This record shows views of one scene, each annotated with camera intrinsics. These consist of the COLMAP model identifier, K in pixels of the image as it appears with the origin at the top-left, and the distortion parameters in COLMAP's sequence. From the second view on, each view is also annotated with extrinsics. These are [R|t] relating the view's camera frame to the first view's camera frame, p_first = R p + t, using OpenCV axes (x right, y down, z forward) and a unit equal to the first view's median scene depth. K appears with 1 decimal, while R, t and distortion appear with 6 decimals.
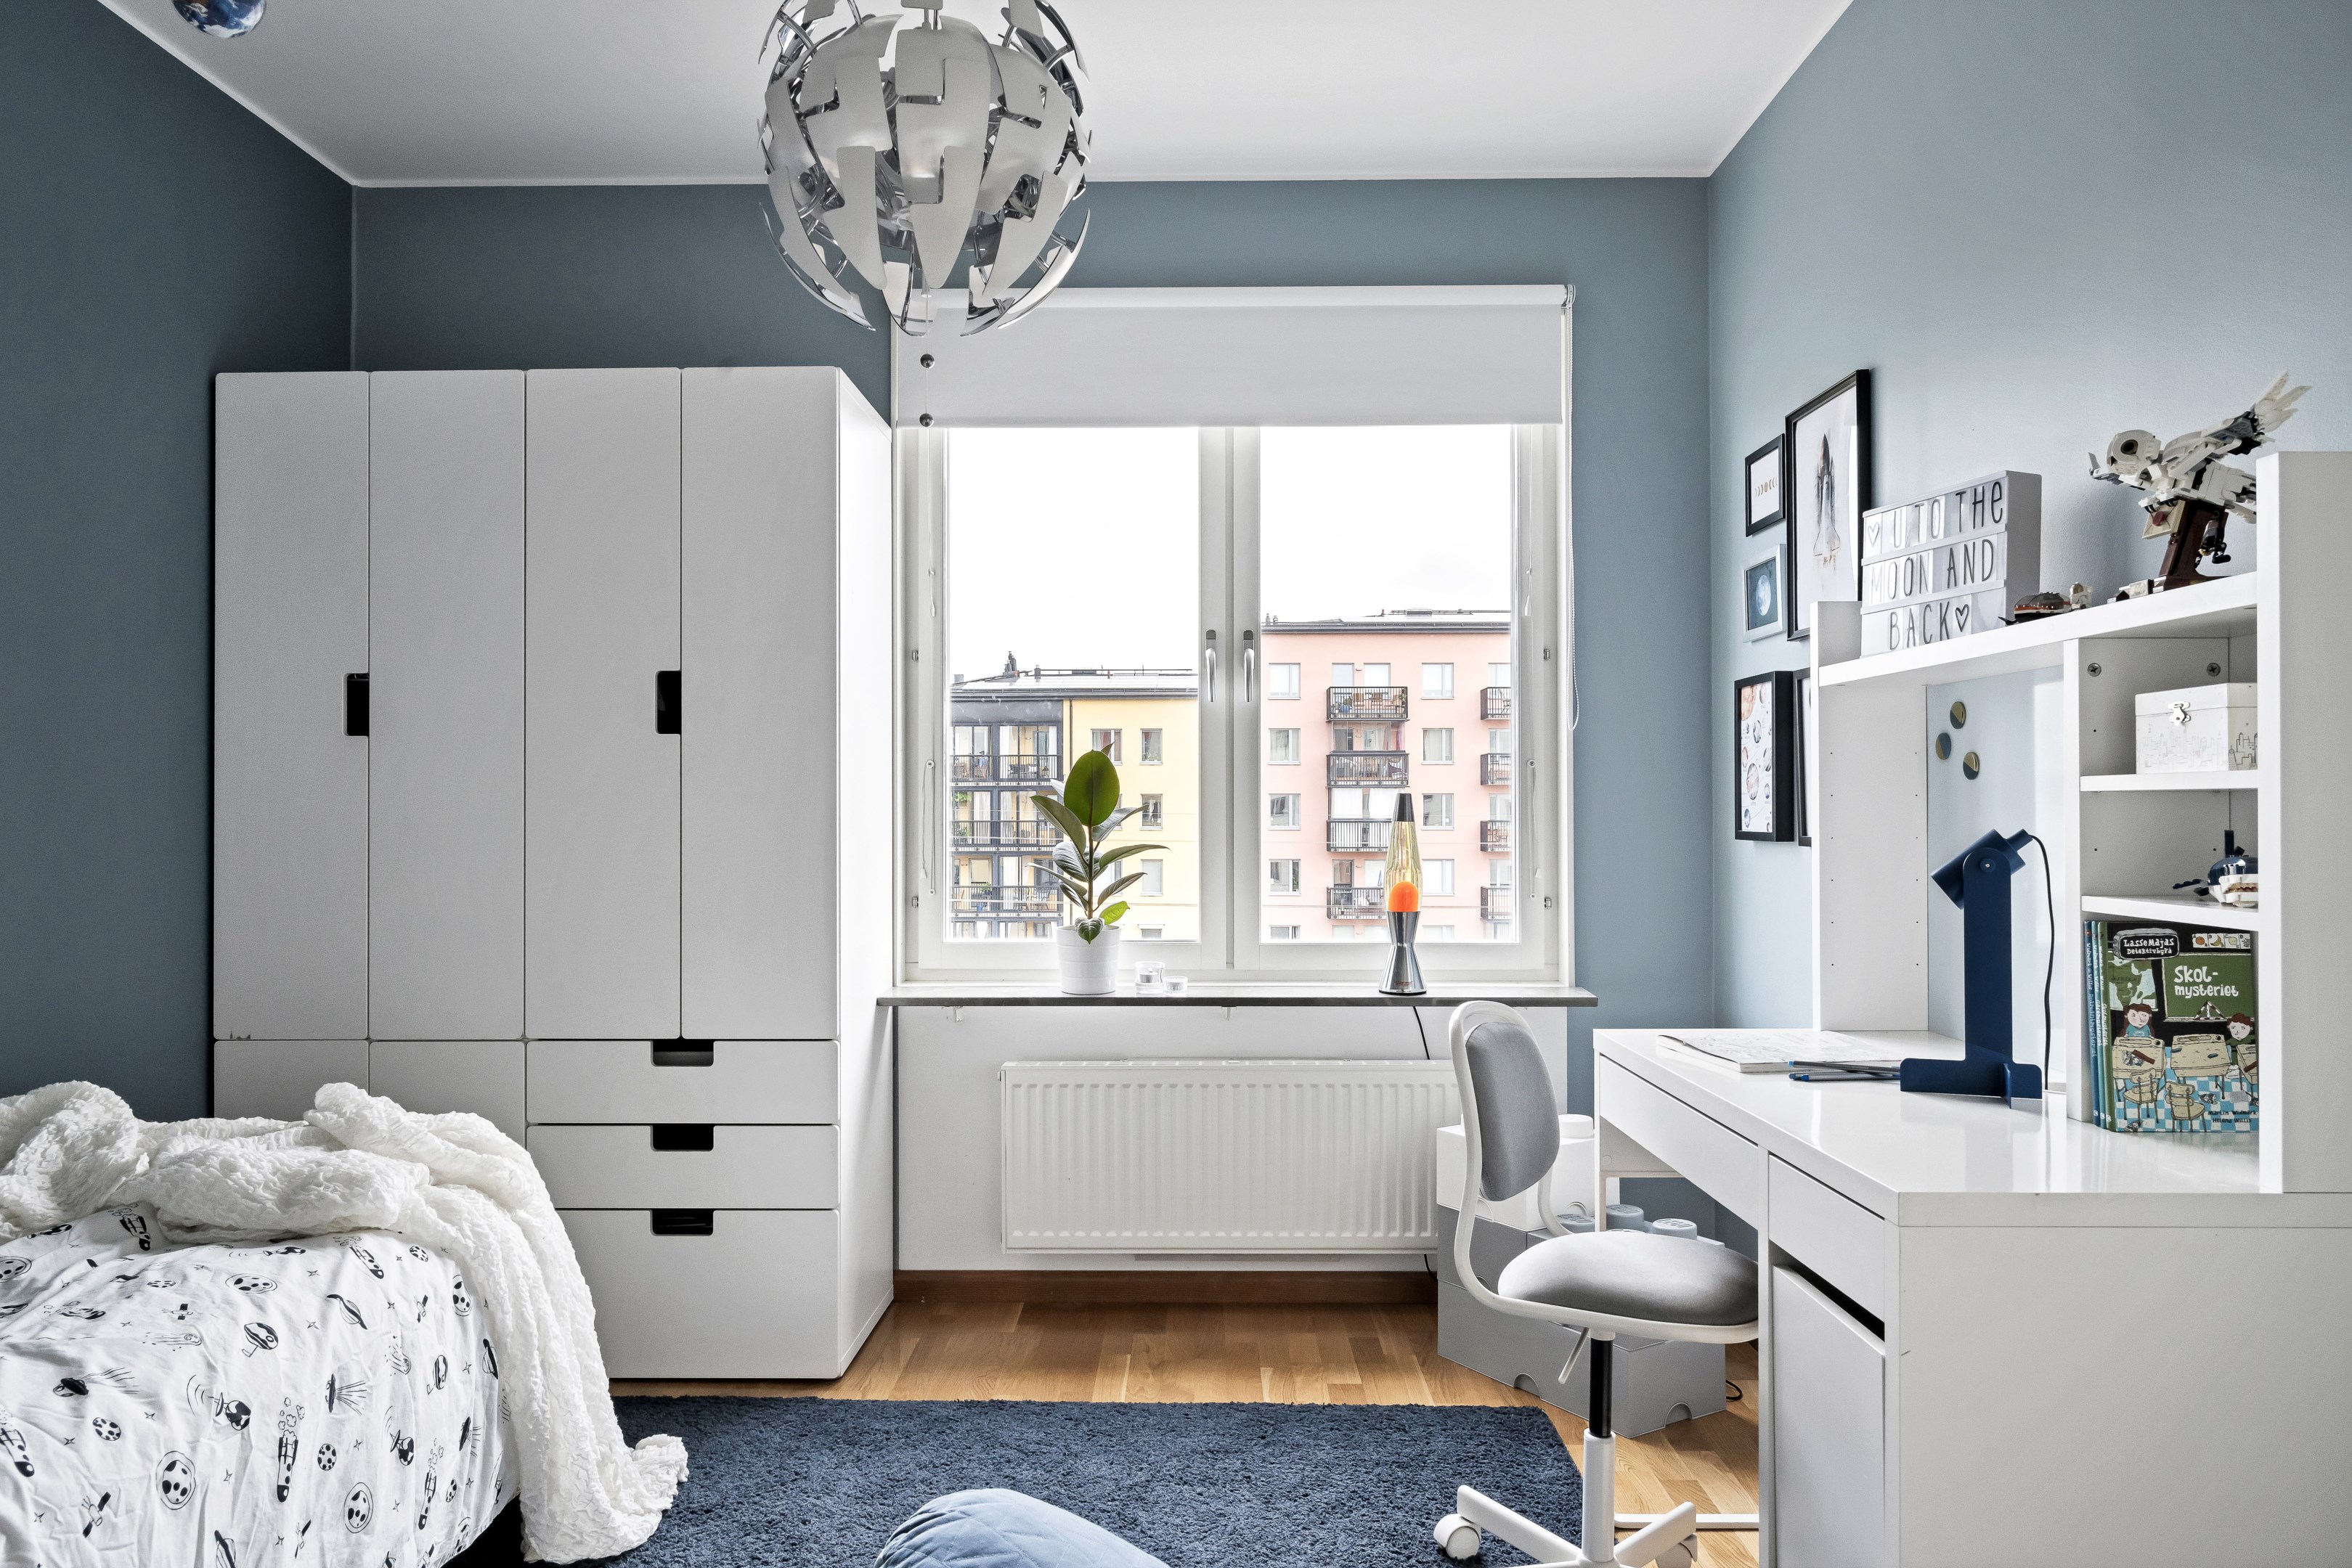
lens RADIAL K [[1591.5, 0, 1180.4], [0, 1591.5, 783.2], [0, 0, 1]] dist [-0.003454, 0.001456]
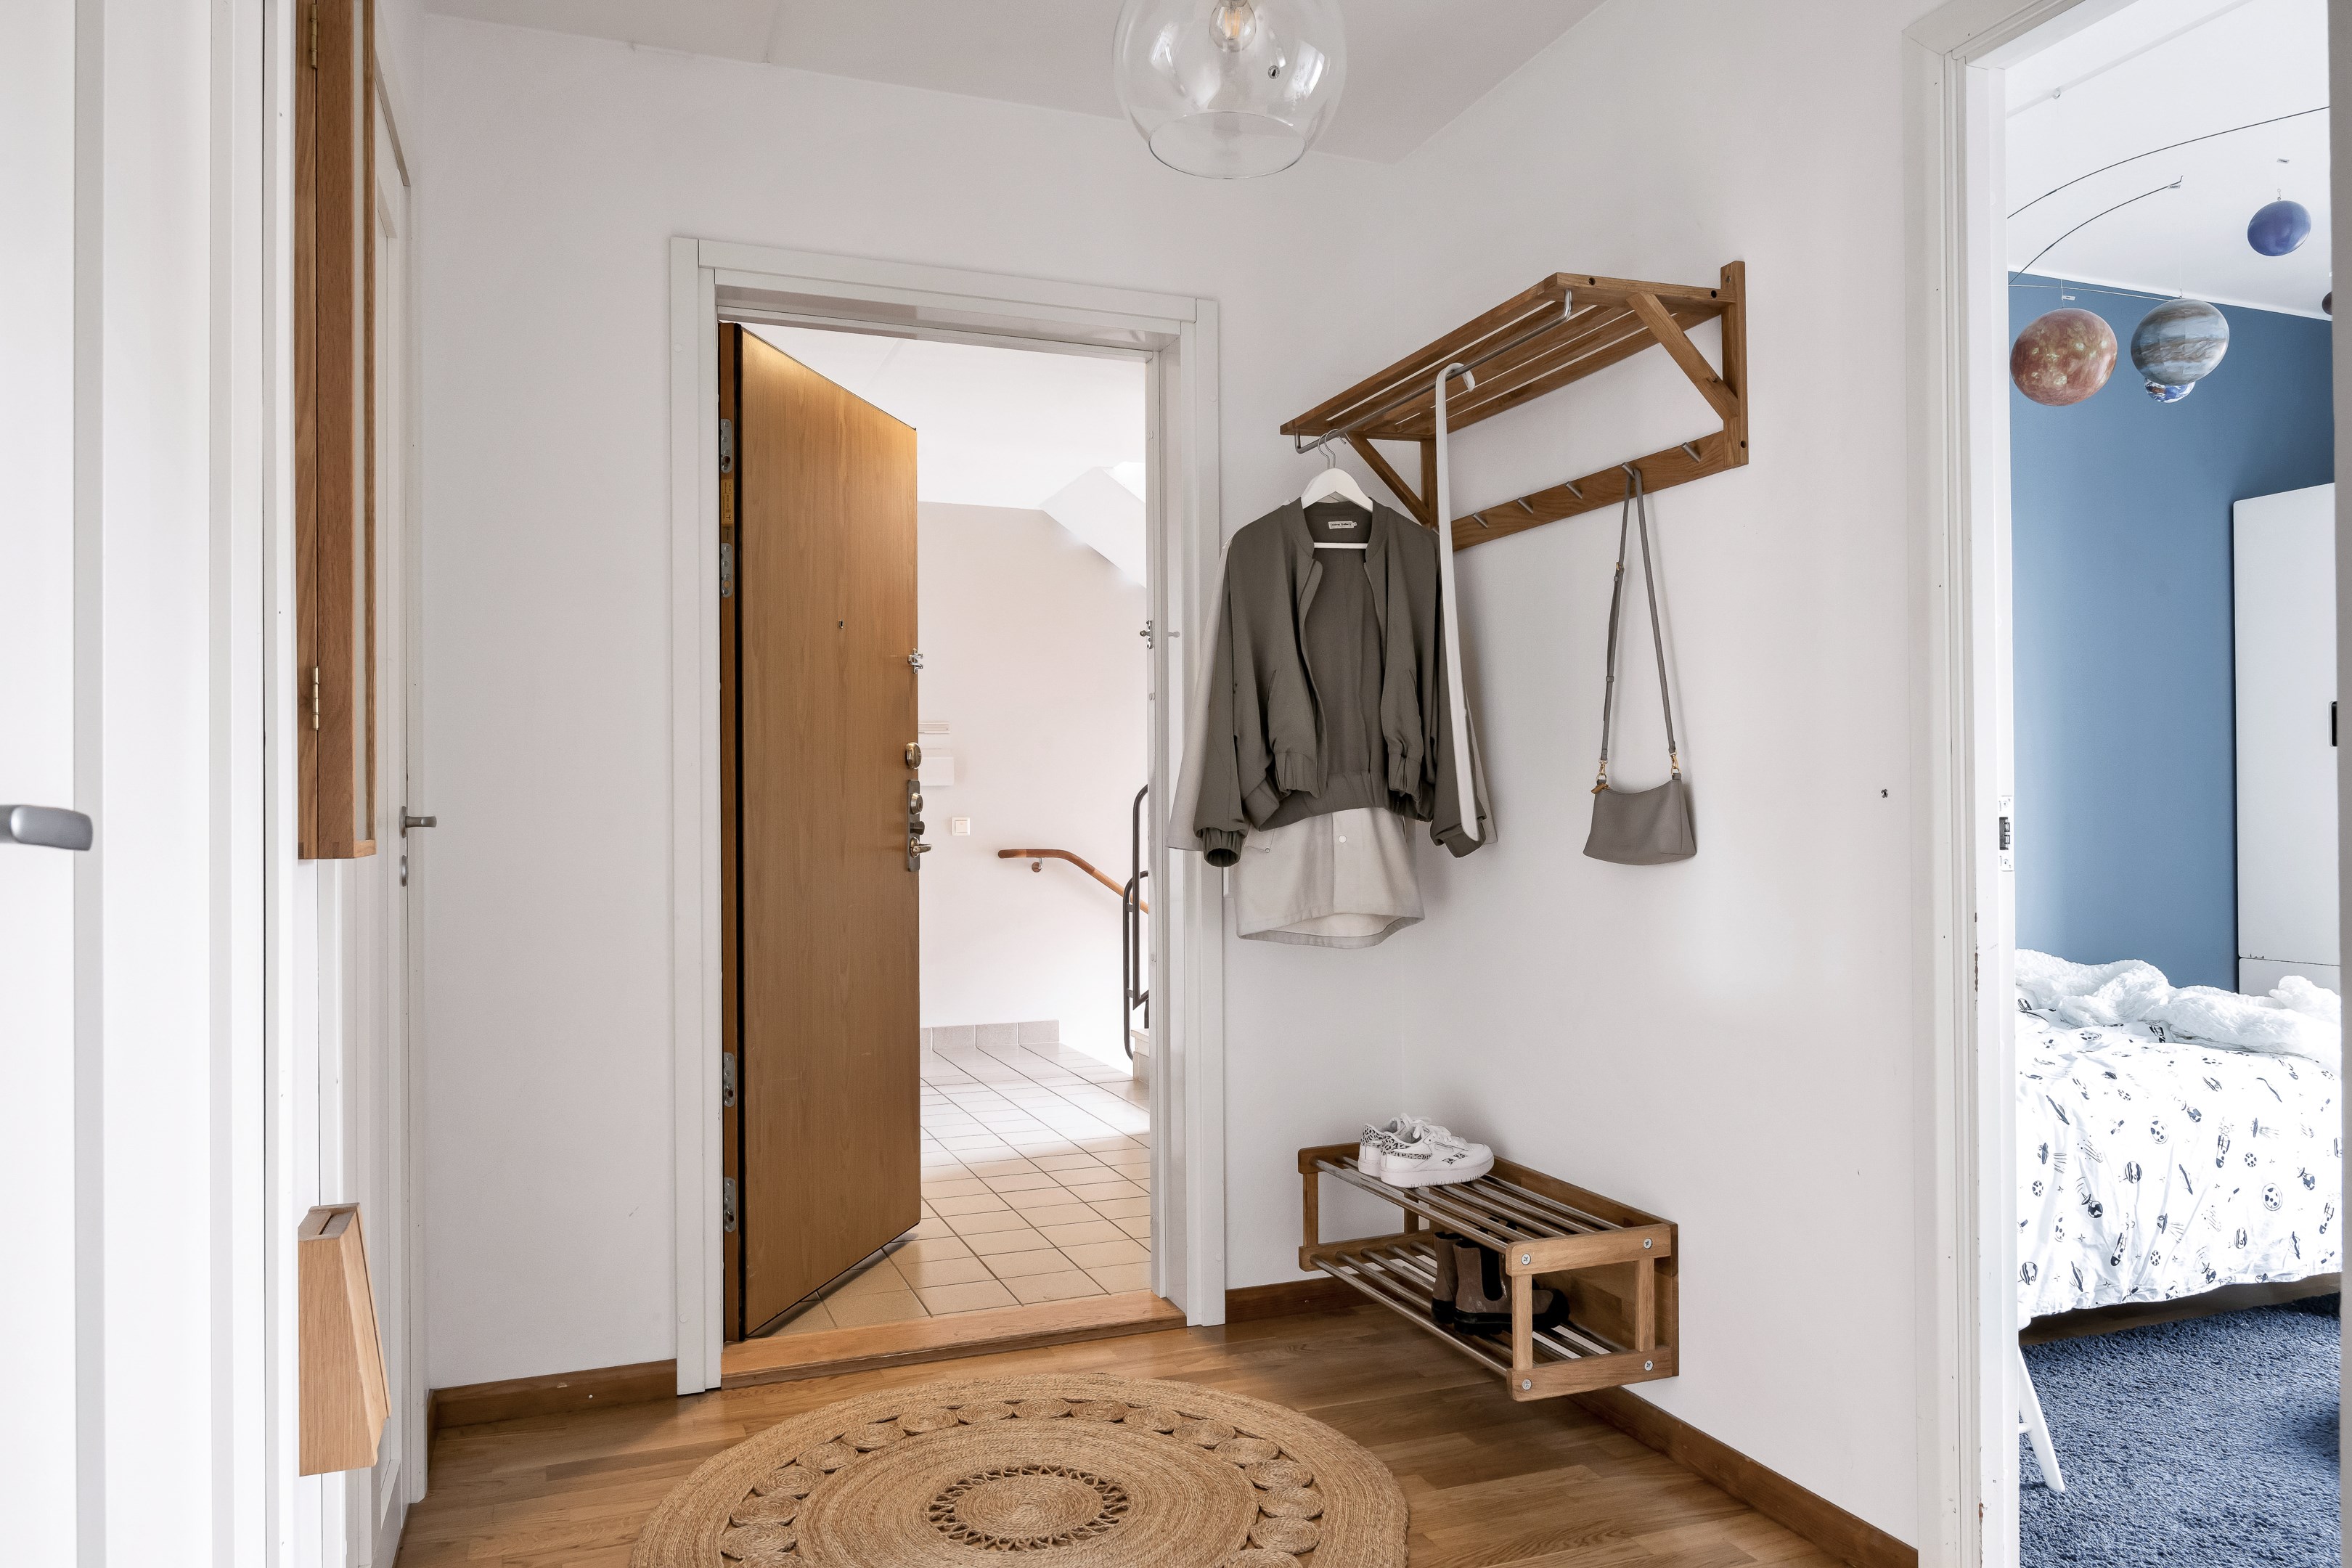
lens RADIAL K [[1591.8, 0, 1176.5], [0, 1591.8, 793.0], [0, 0, 1]] dist [-0.003454, 0.001456]
pose [[0.368741, -0.009757, -0.929481, 0.601251], [0.017159, 0.999846, -0.003688, -0.002595], [0.929374, -0.014589, 0.368851, -0.683399]]
